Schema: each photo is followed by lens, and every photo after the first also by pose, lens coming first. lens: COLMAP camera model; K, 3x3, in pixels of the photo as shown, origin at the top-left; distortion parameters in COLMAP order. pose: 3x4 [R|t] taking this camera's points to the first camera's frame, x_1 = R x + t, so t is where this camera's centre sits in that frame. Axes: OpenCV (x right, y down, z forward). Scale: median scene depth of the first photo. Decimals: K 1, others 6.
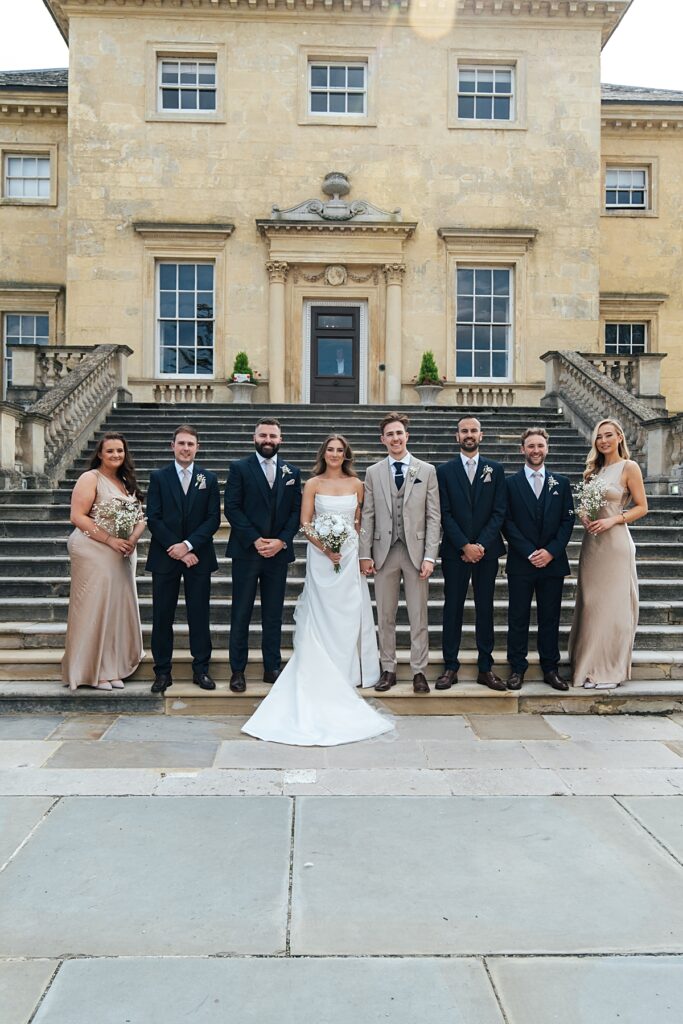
lens RADIAL K [[765.4, 0, 338.2], [0, 765.4, 513.8], [0, 0, 1]] dist [-0.007004, 0.010872]
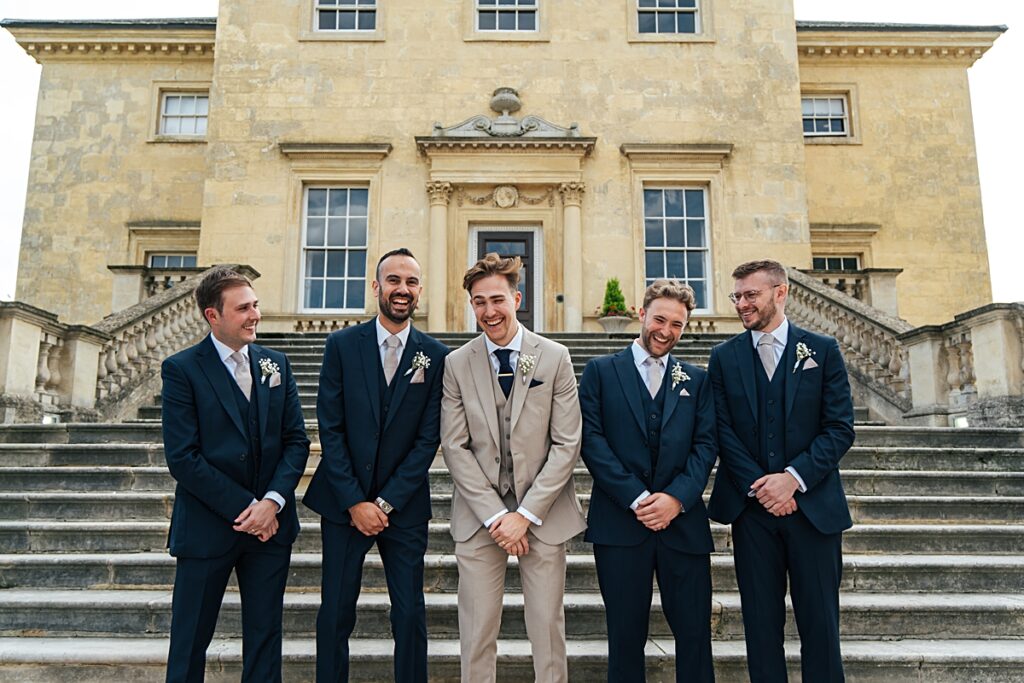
lens RADIAL K [[778.4, 0, 509.8], [0, 778.4, 341.7], [0, 0, 1]] dist [-0.005782, 0.010909]
pose [[0.999612, -0.009956, -0.026005, 0.023422], [0.005206, 0.984249, -0.176712, 0.010841], [0.027355, 0.176508, 0.983919, 0.147456]]
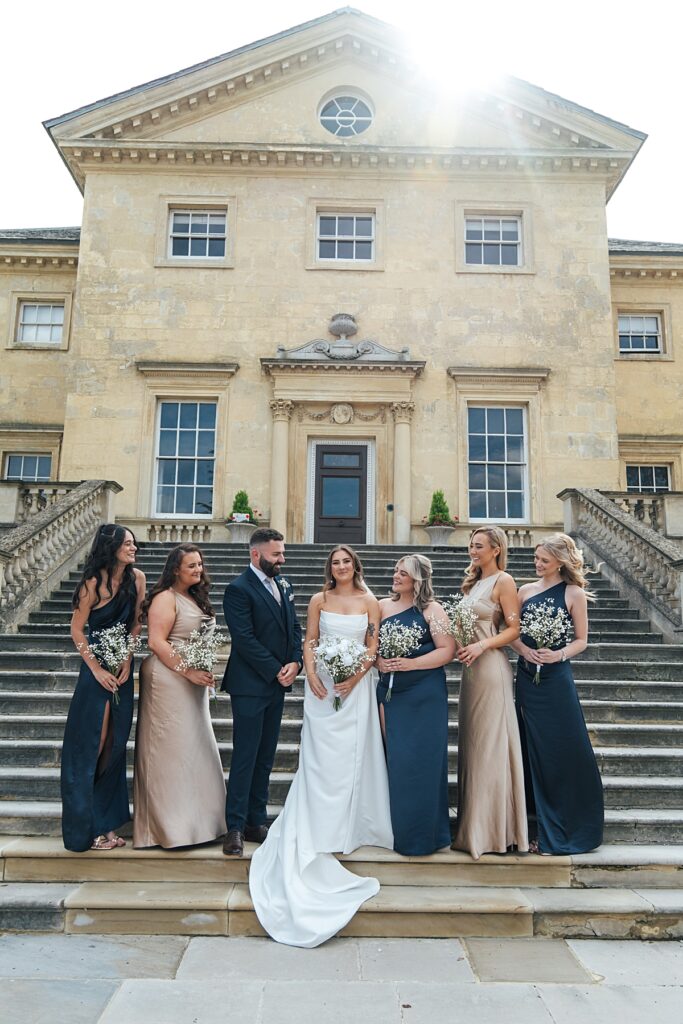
lens RADIAL K [[780.6, 0, 346.3], [0, 780.6, 521.3], [0, 0, 1]] dist [-0.007236, 0.010754]
pose [[0.999826, 0.003578, -0.018311, 0.020757], [-0.006828, 0.983522, -0.180661, -0.000113], [0.017362, 0.180754, 0.983375, 0.055206]]
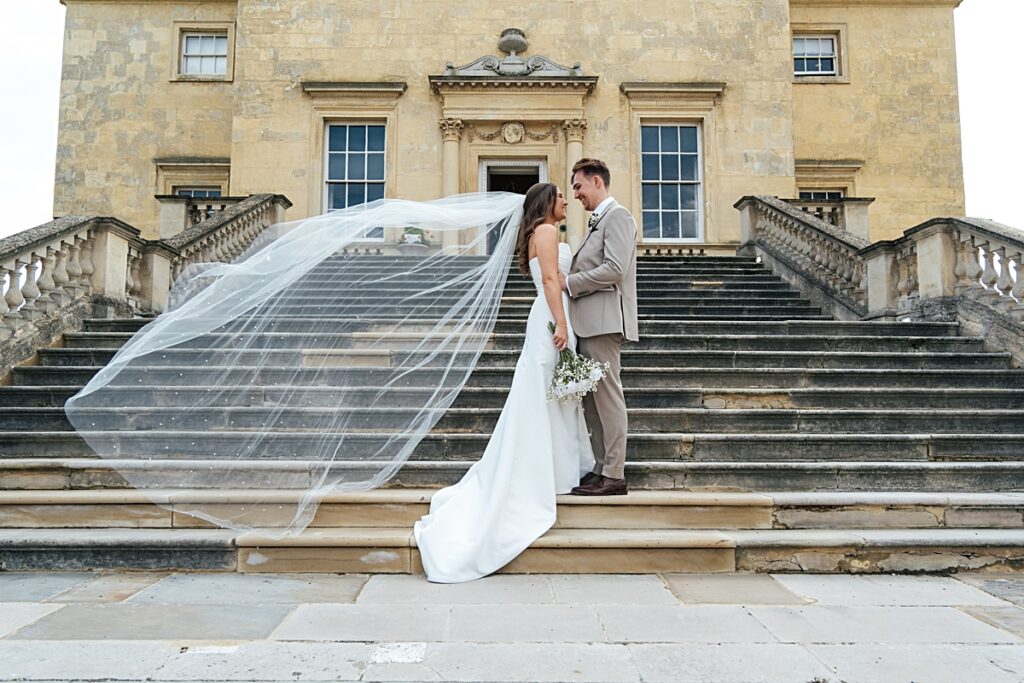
lens RADIAL K [[758.5, 0, 509.7], [0, 758.5, 339.8], [0, 0, 1]] dist [-0.001268, 0.004292]
pose [[0.999625, -0.008339, -0.026068, 0.015243], [0.005671, 0.994893, -0.100777, 0.038104], [0.026776, 0.100591, 0.994567, 0.089847]]
